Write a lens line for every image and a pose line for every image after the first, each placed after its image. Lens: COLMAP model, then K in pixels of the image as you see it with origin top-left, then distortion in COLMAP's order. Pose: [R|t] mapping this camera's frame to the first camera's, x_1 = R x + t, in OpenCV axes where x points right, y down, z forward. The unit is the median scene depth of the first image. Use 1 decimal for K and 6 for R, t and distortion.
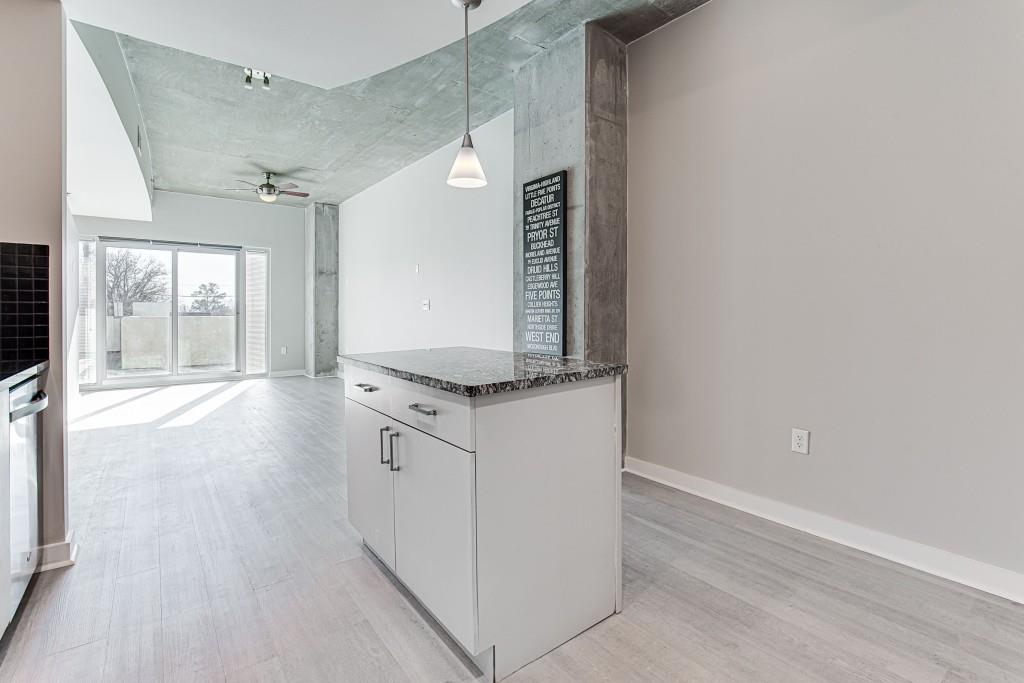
lens RADIAL K [[466.2, 0, 495.6], [0, 466.2, 315.9], [0, 0, 1]] dist [-0.013316, -0.000106]
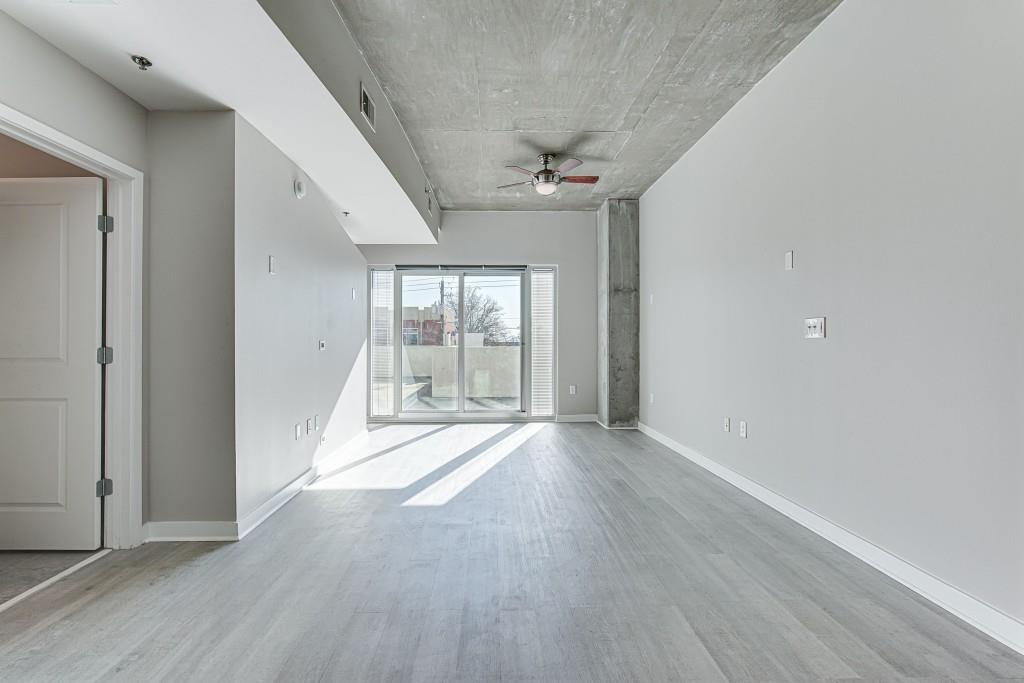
lens RADIAL K [[466.2, 0, 507.6], [0, 466.2, 342.5], [0, 0, 1]] dist [-0.013316, -0.000106]
pose [[0.826107, -0.002494, -0.563508, -0.096801], [-0.000553, 0.999986, -0.005237, -0.003727], [0.563513, 0.004638, 0.826094, 0.279564]]
